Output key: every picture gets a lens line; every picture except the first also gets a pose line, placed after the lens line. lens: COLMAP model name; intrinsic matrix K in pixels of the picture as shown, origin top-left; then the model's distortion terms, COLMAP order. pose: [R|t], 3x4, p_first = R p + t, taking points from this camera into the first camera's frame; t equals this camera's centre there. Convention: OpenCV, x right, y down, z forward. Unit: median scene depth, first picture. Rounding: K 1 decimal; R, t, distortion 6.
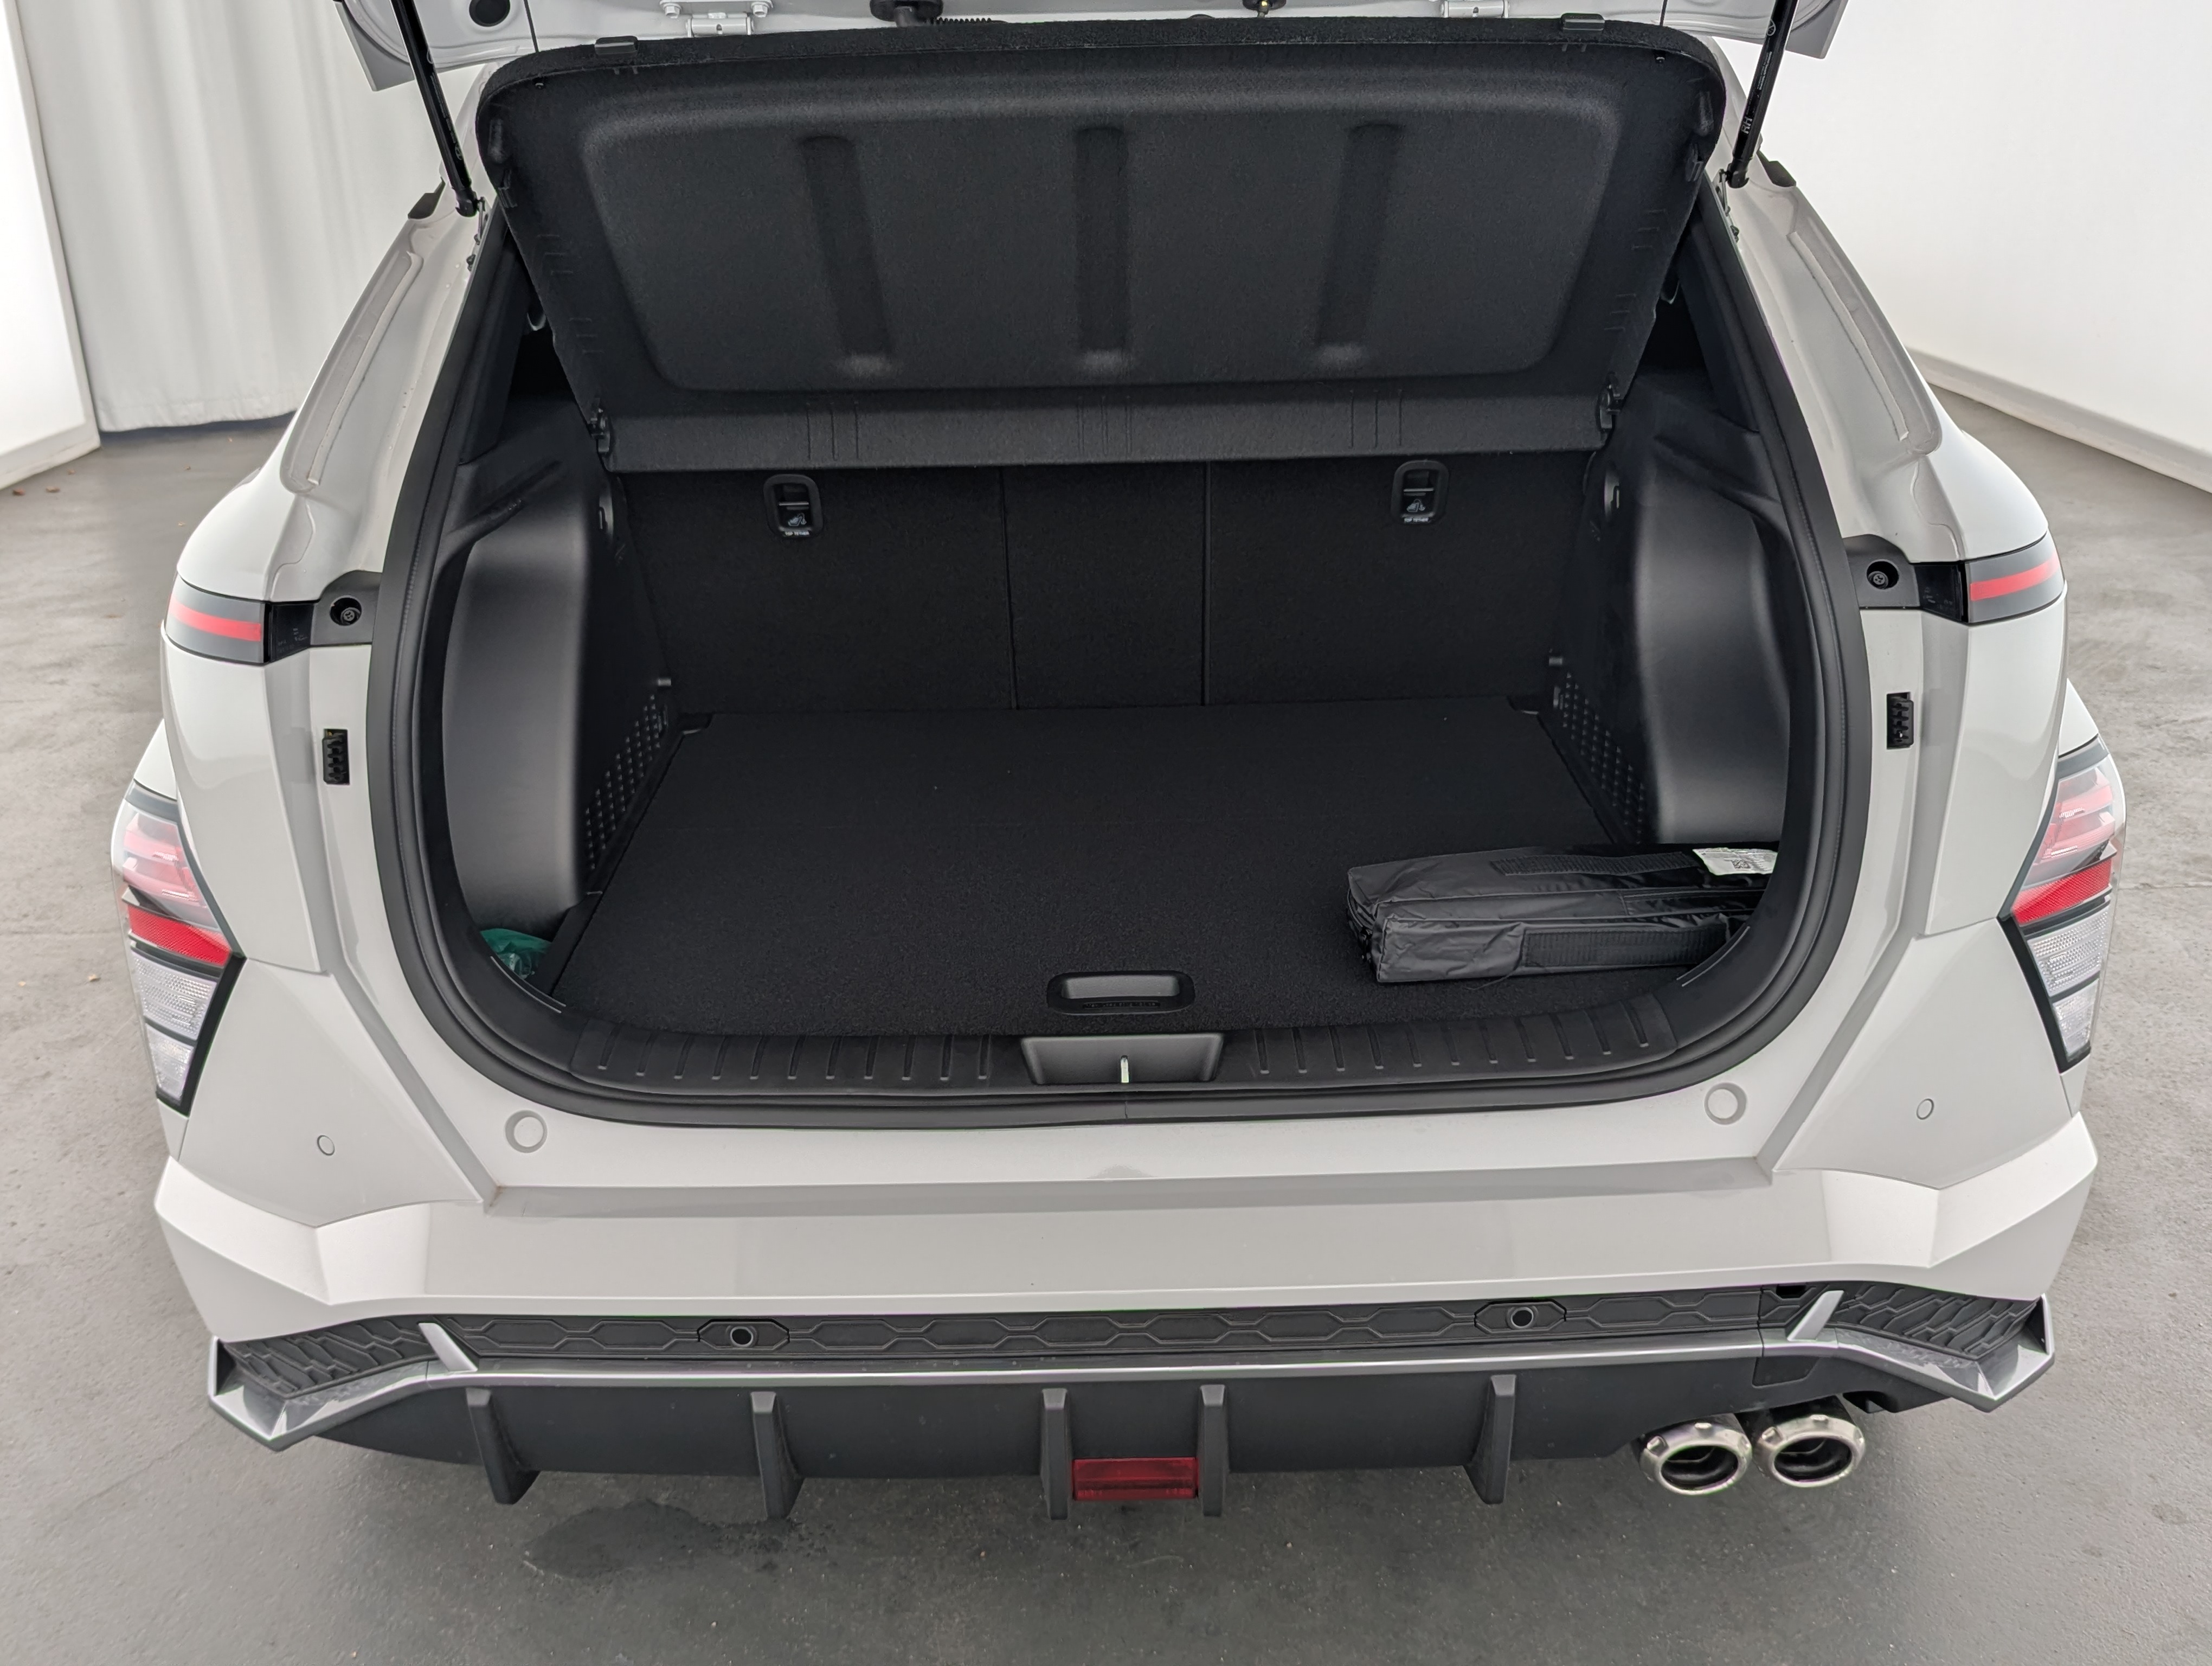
lens RADIAL K [[2056.1, 0, 1097.6], [0, 2056.1, 817.8], [0, 0, 1]] dist [0.020780, 0.000000]
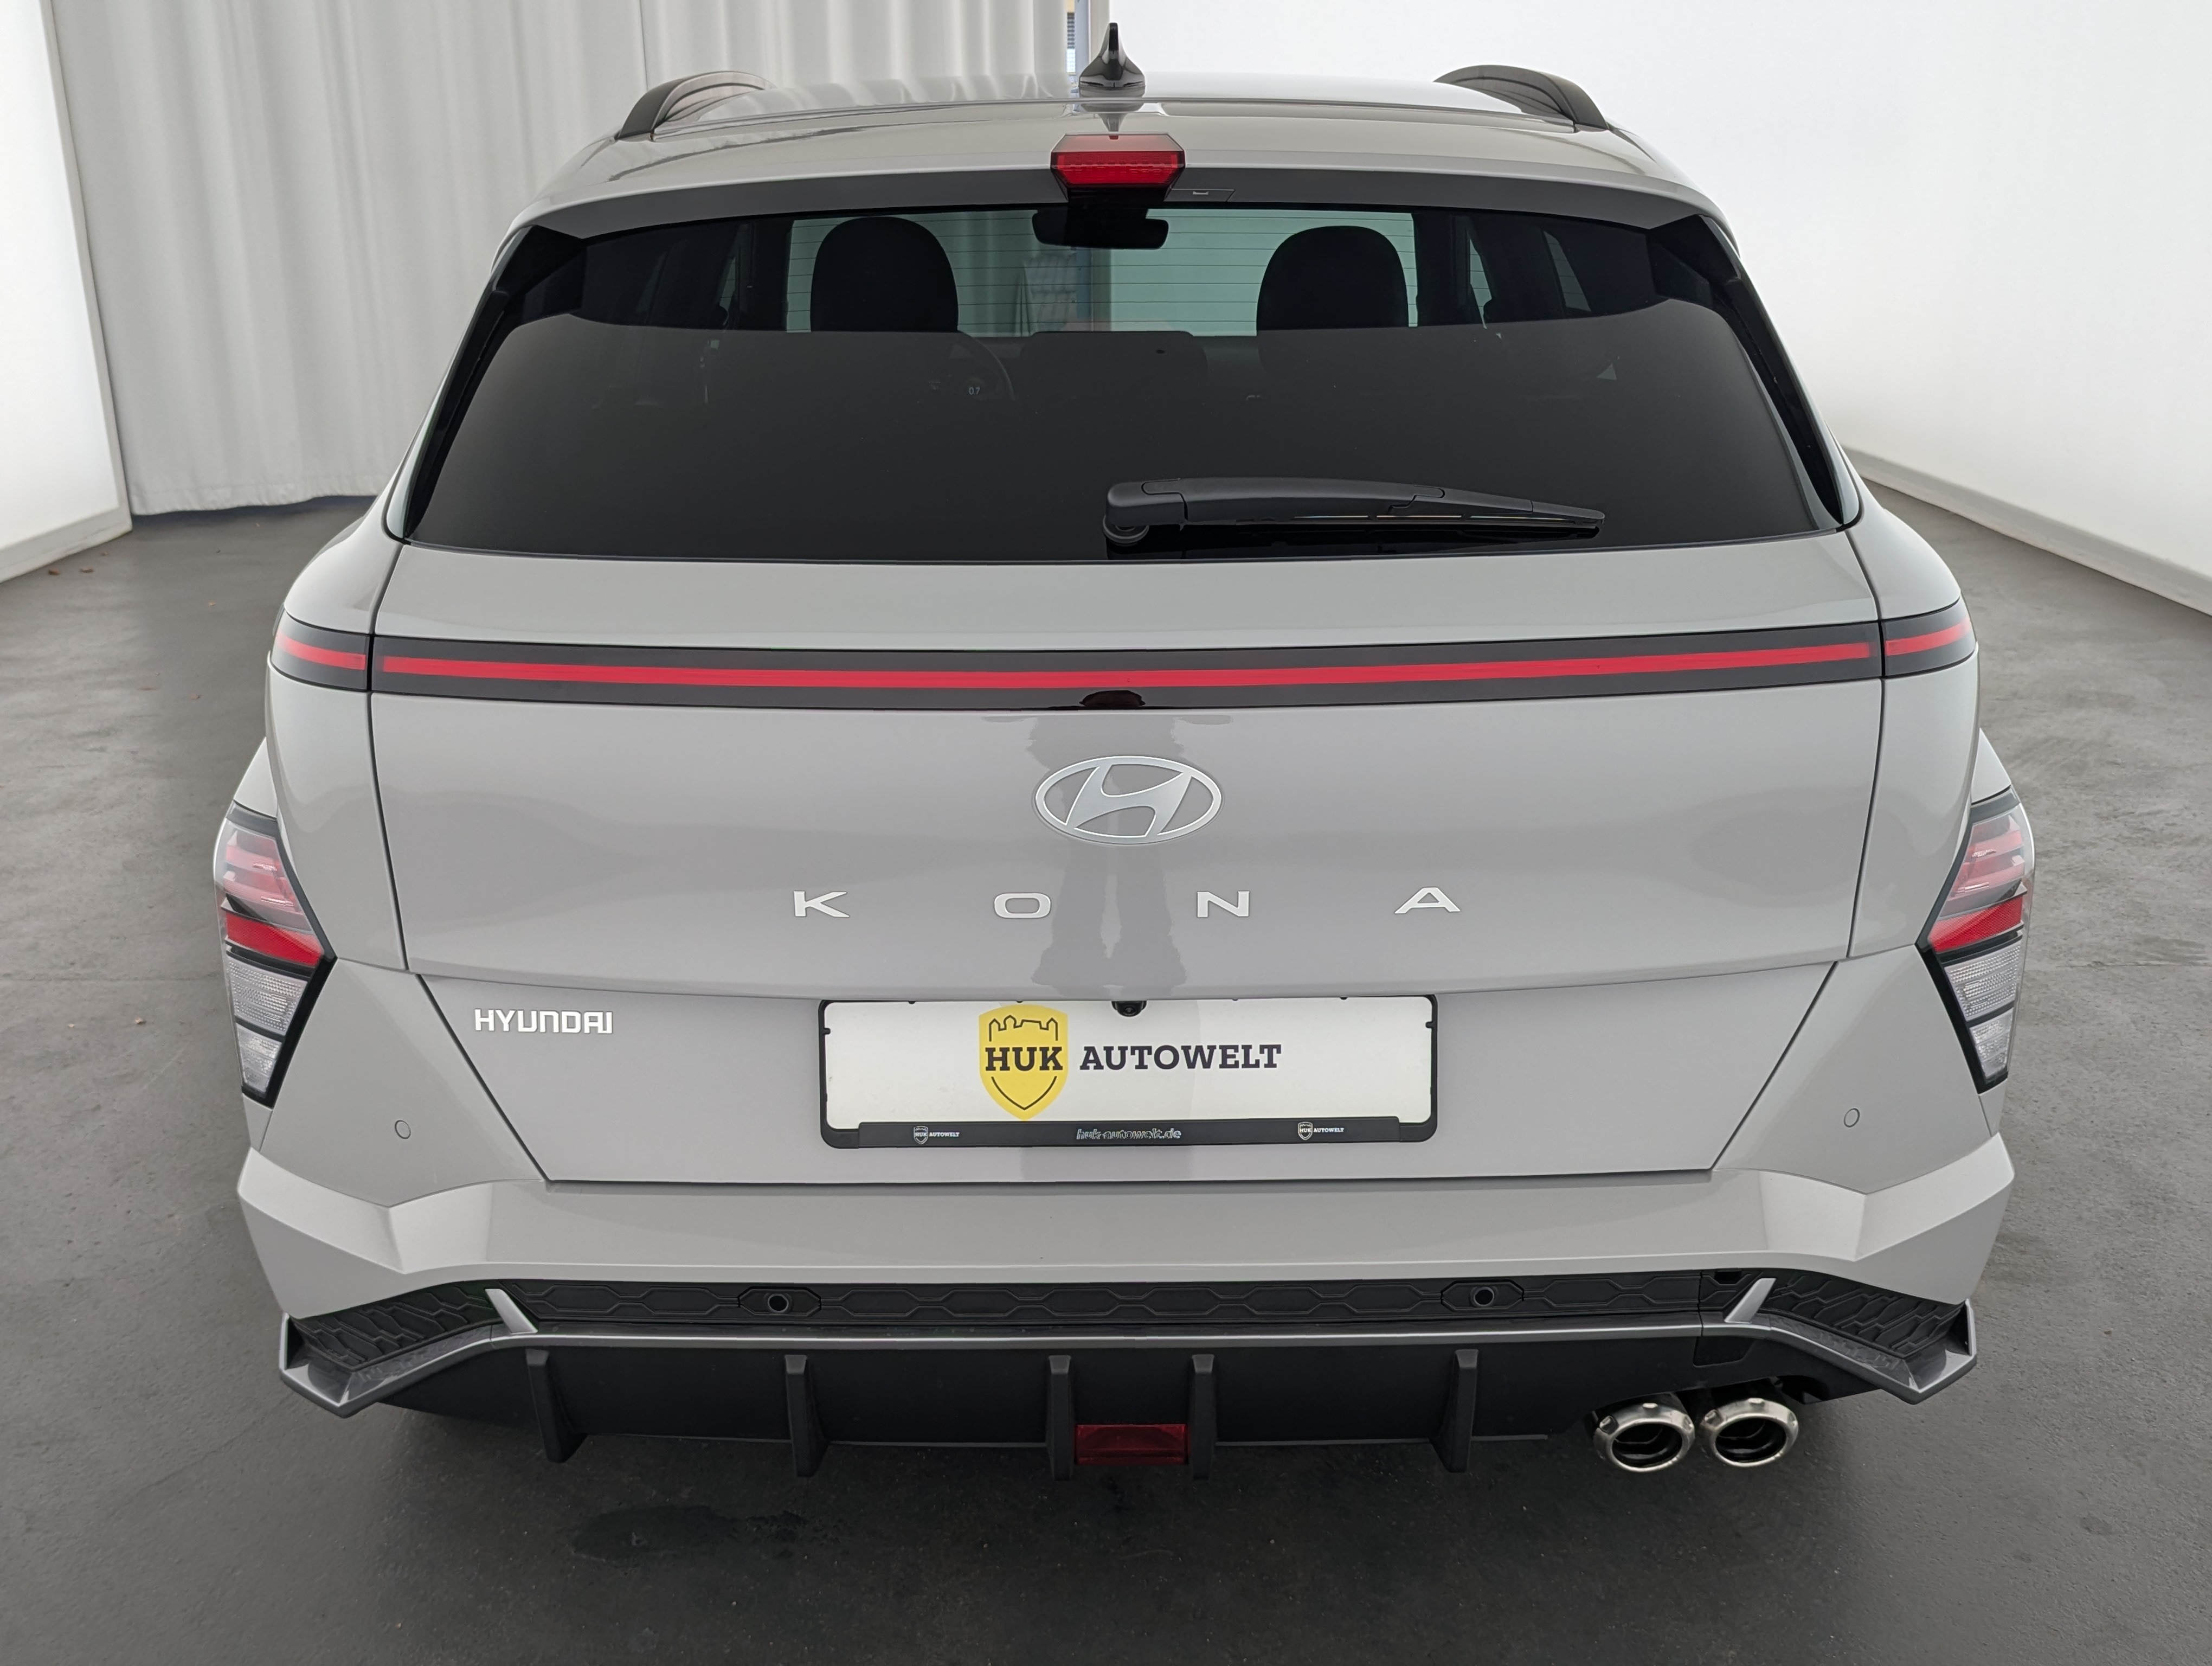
lens RADIAL K [[2056.1, 0, 1085.5], [0, 2056.1, 824.0], [0, 0, 1]] dist [0.020780, 0.000000]
pose [[0.999886, 0.014831, -0.002878, -0.007373], [-0.014949, 0.998796, -0.046729, 0.038970], [0.002181, 0.046767, 0.998903, -0.102935]]
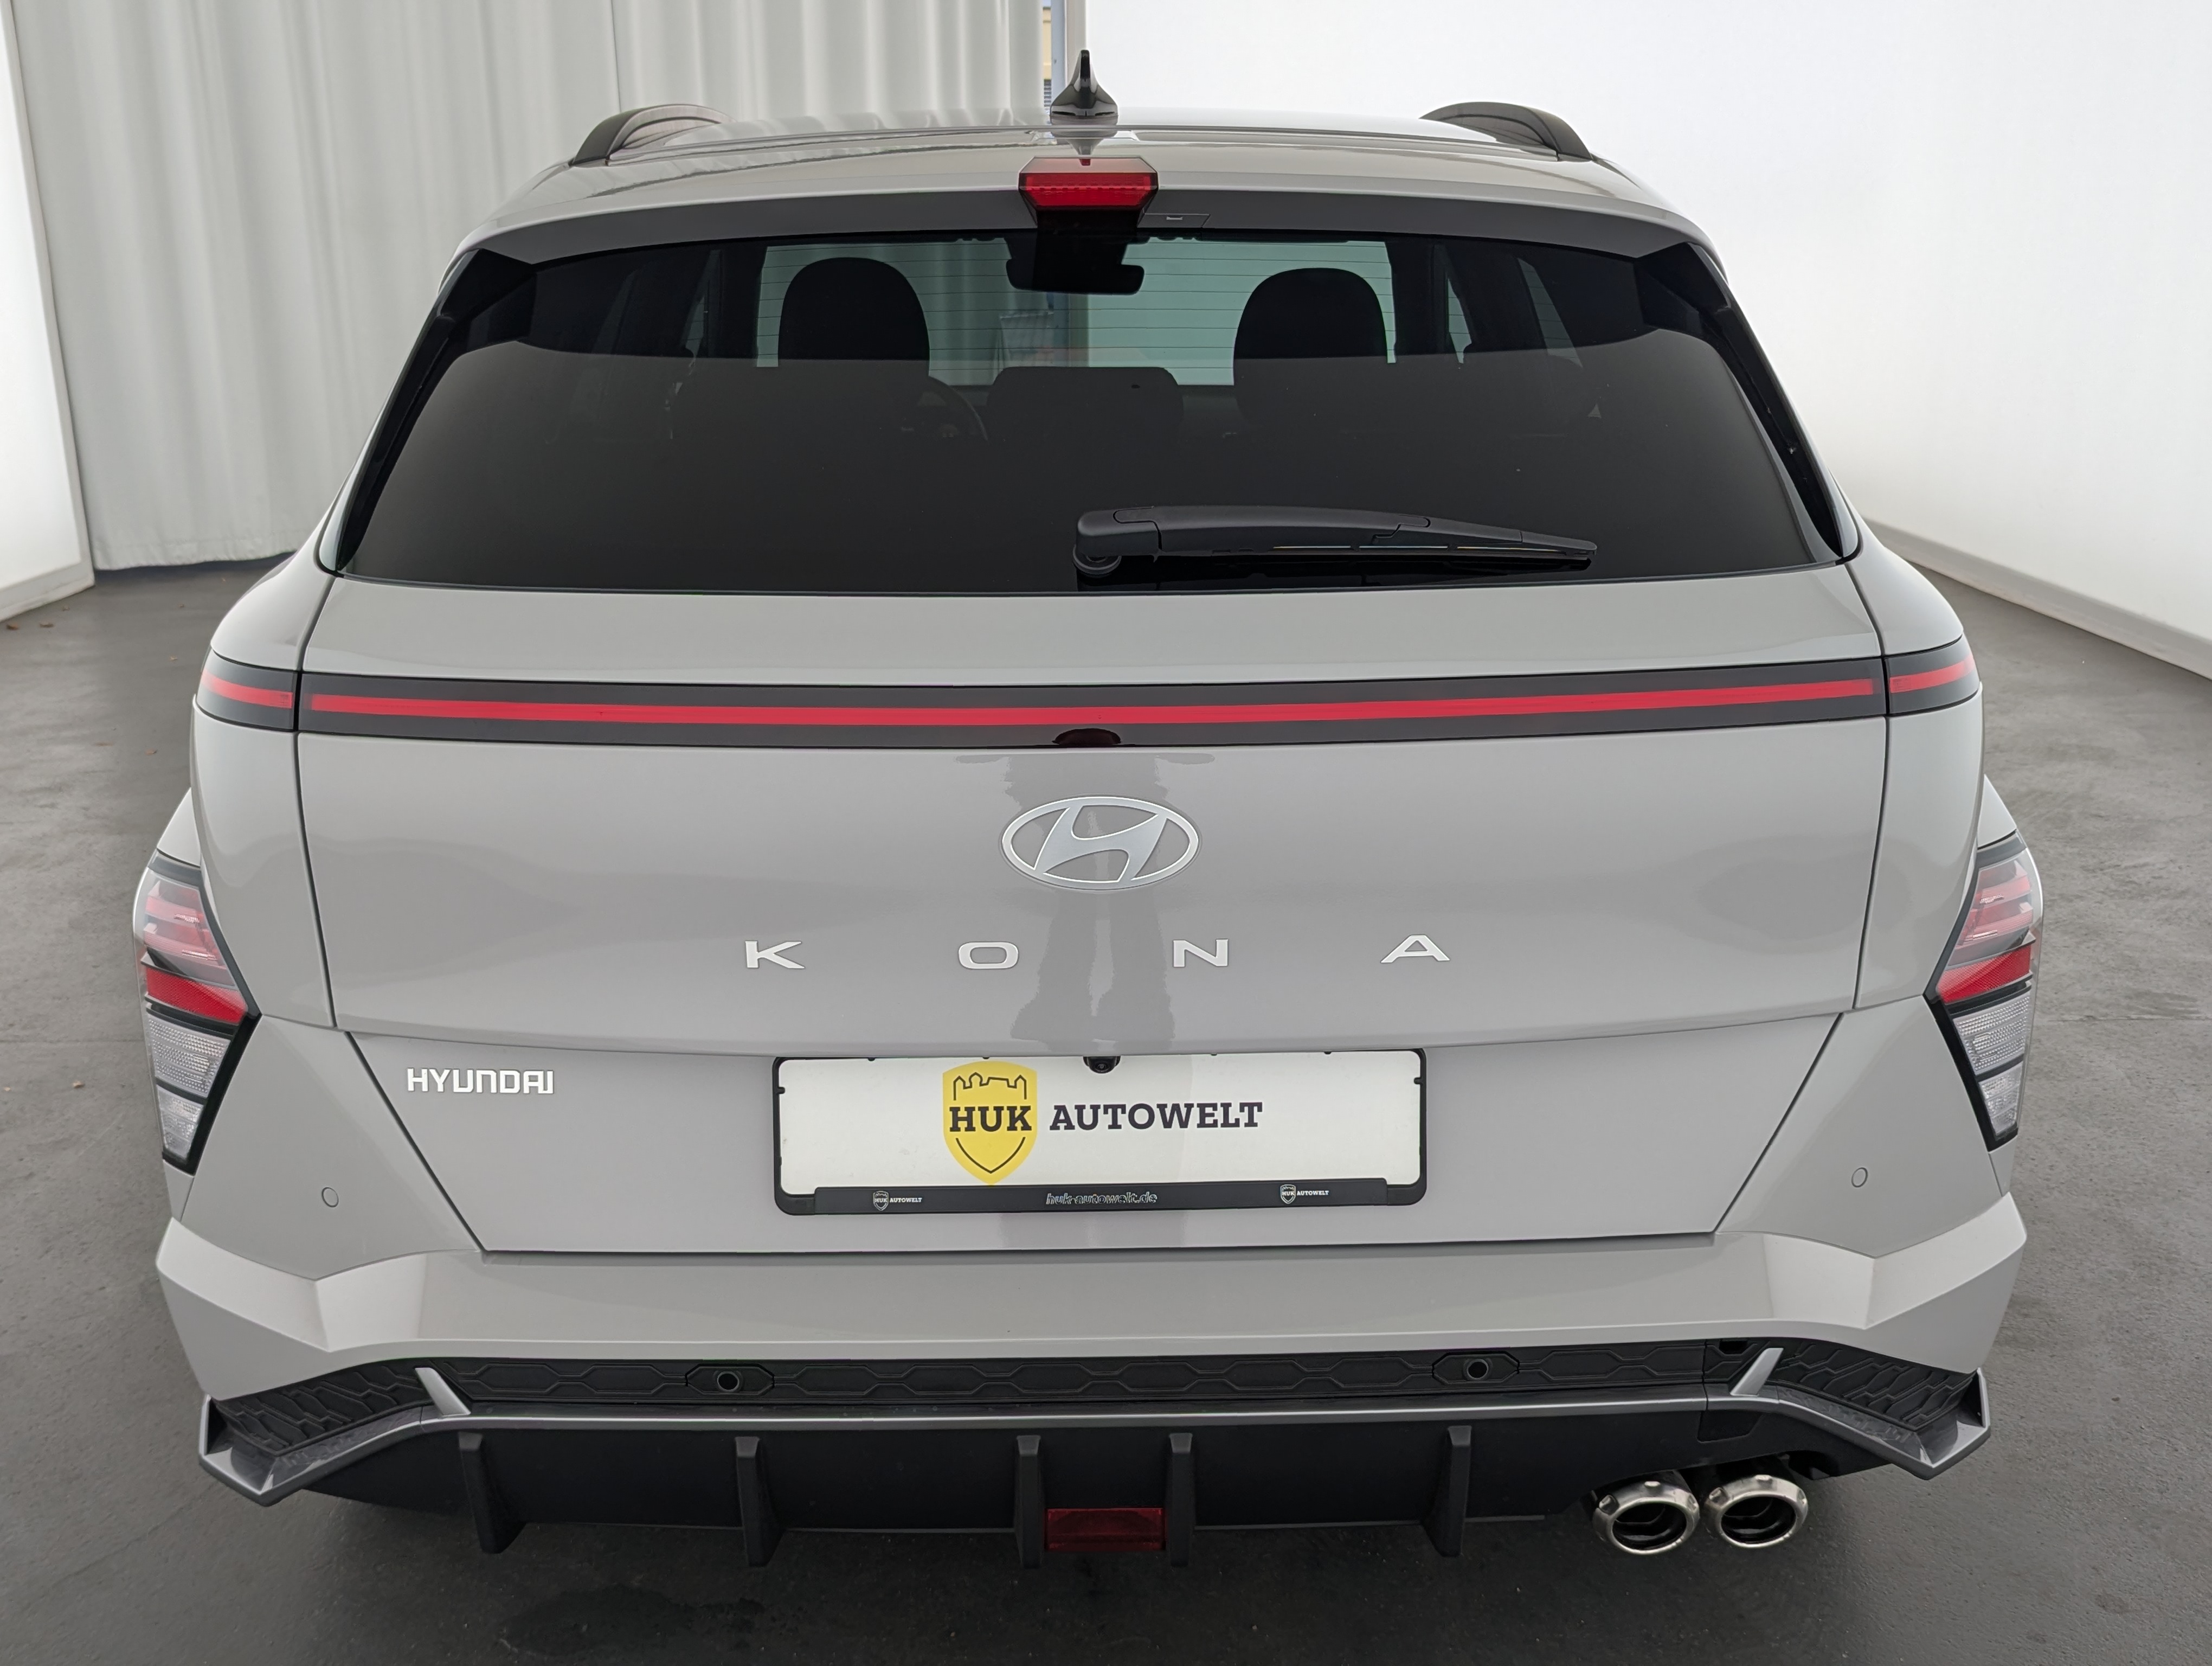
lens RADIAL K [[2056.1, 0, 1103.0], [0, 2056.1, 819.5], [0, 0, 1]] dist [0.020780, 0.000000]
pose [[0.999796, 0.013334, 0.015151, -0.003015], [-0.012111, 0.996866, -0.078172, 0.042888], [-0.016145, 0.077973, 0.996825, -0.053510]]
